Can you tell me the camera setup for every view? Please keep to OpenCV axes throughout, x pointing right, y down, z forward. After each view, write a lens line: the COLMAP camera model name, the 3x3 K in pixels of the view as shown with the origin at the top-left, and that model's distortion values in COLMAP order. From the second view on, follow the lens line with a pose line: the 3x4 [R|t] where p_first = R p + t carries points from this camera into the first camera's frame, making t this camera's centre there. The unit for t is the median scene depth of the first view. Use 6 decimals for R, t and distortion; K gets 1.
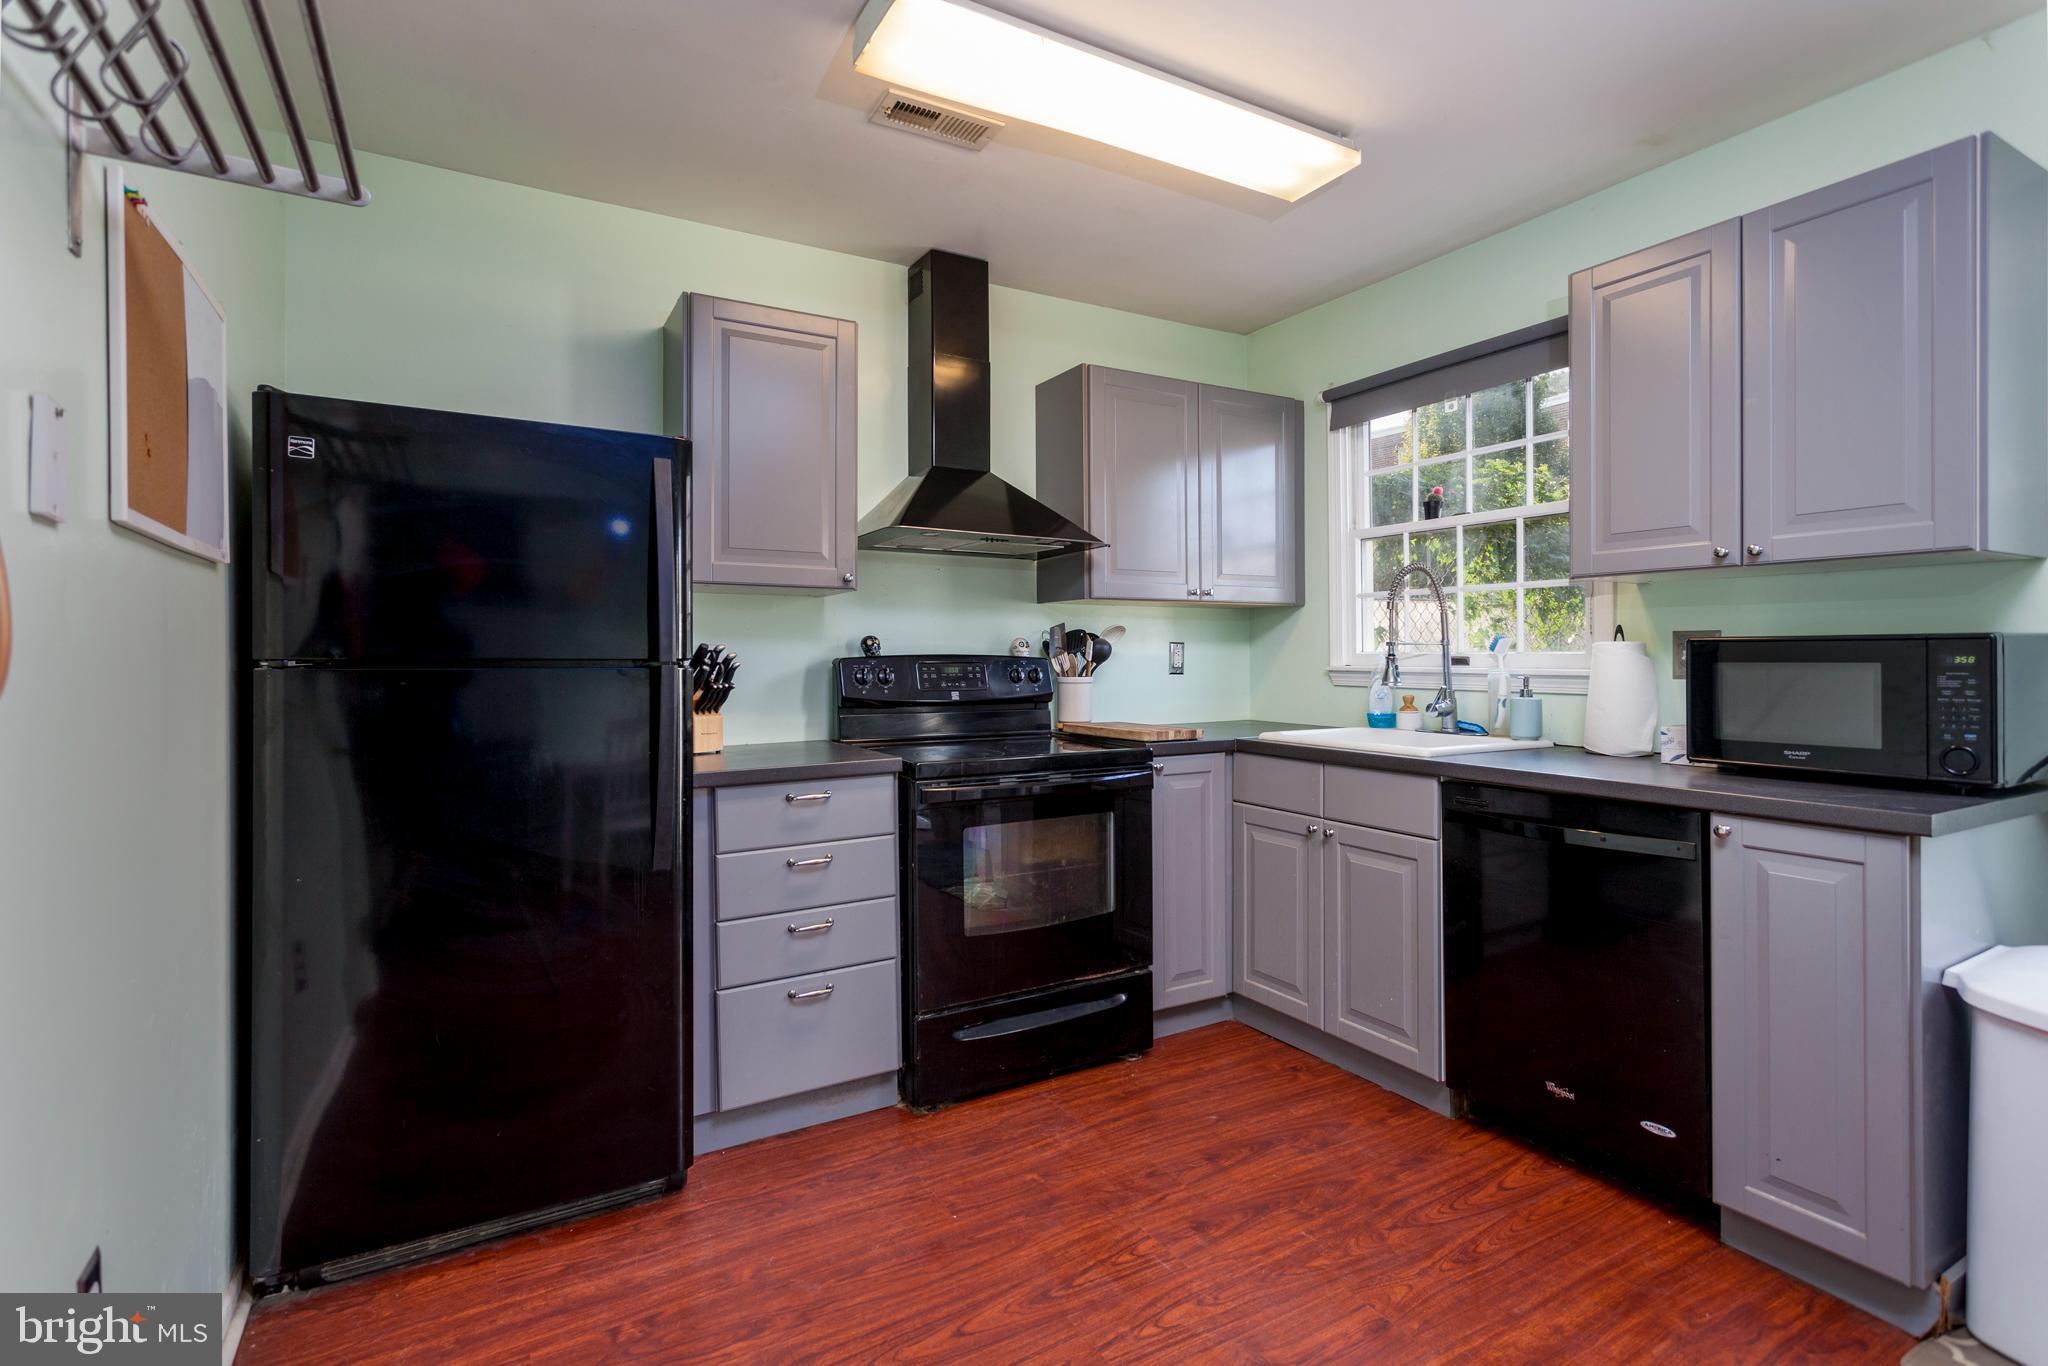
lens RADIAL K [[982.6, 0, 1031.7], [0, 982.6, 659.7], [0, 0, 1]] dist [0.007885, 0.000706]
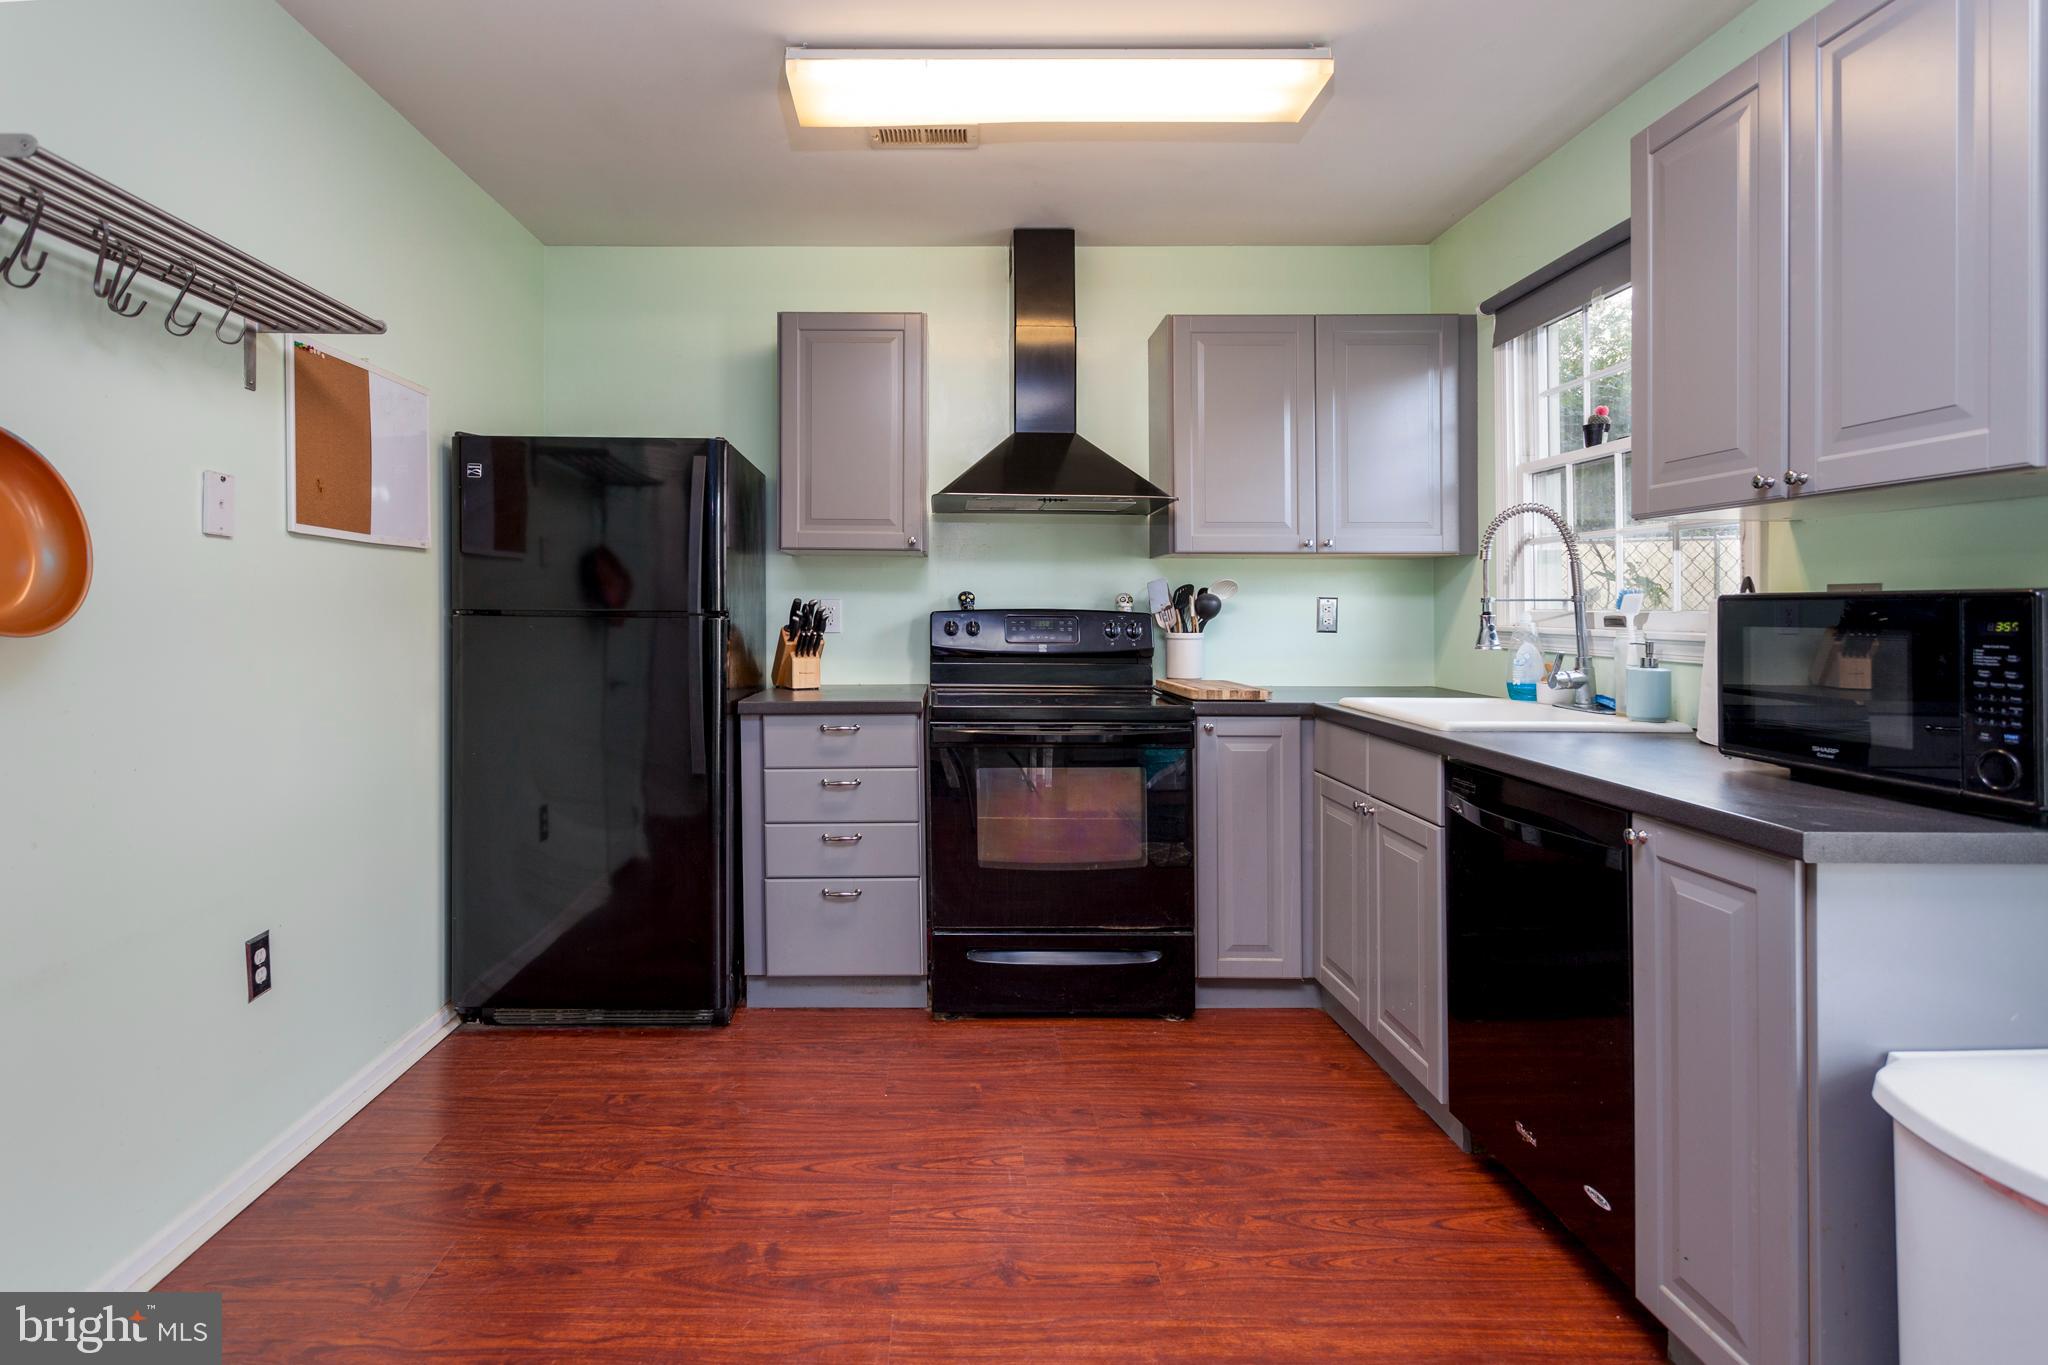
lens RADIAL K [[1017.9, 0, 936.9], [0, 1017.9, 620.6], [0, 0, 1]] dist [0.003480, 0.000731]
pose [[0.863671, 0.012561, -0.503900, 0.433220], [-0.008757, 0.999912, 0.009915, -0.003242], [0.503980, -0.004150, 0.863705, -0.000312]]
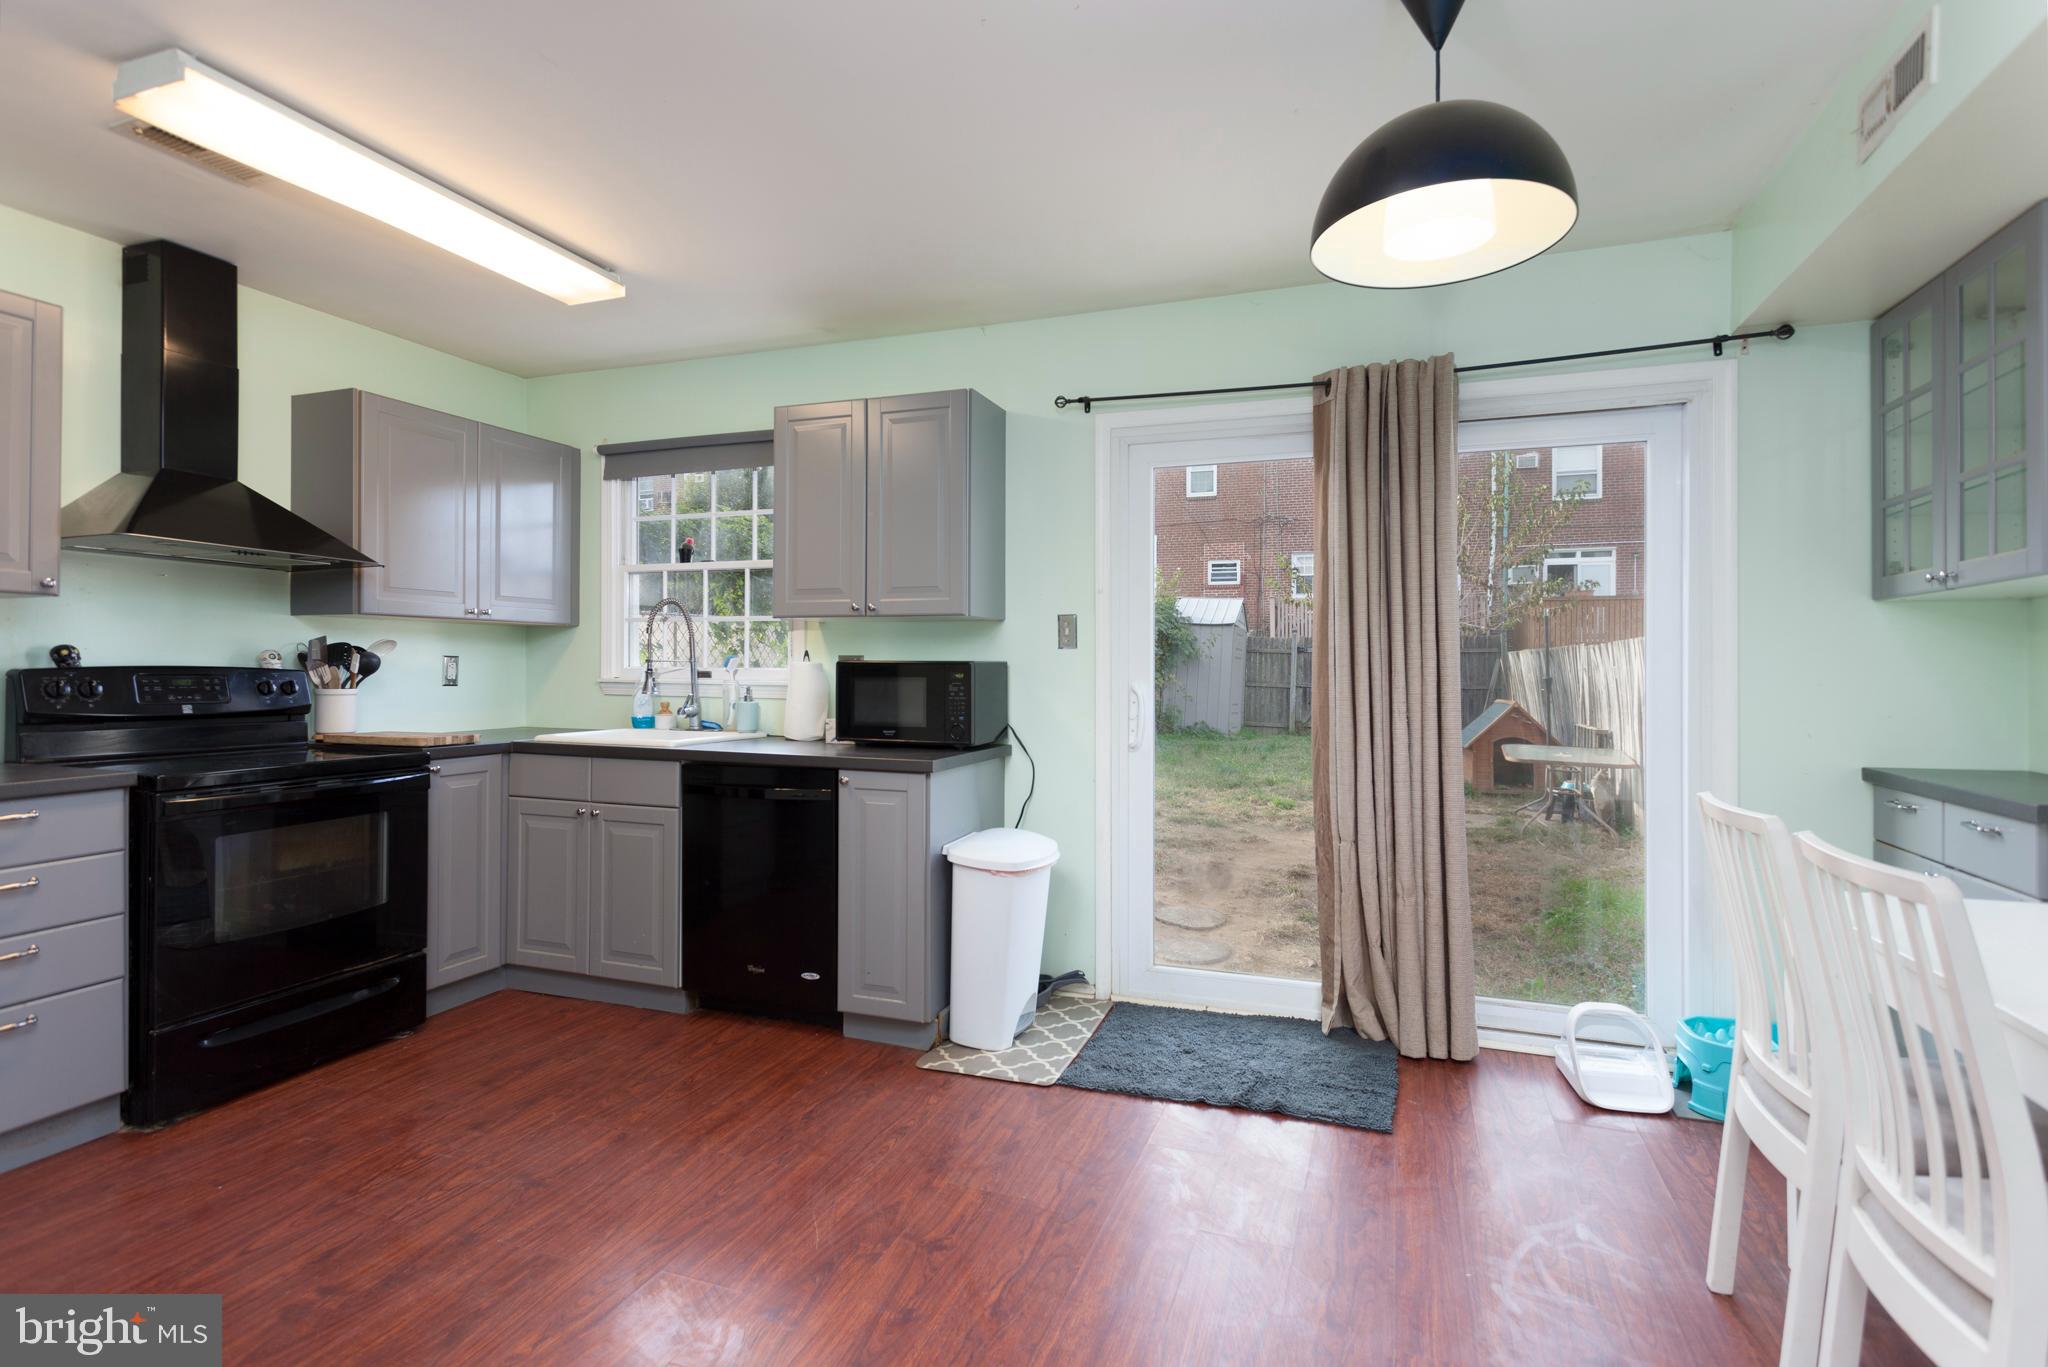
lens RADIAL K [[982.6, 0, 1031.7], [0, 982.6, 660.2], [0, 0, 1]] dist [0.007885, 0.000706]
pose [[0.767694, 0.012746, 0.640690, -0.074519], [-0.005926, 0.999901, -0.012792, -0.004193], [-0.640789, 0.006023, 0.767693, -0.313082]]
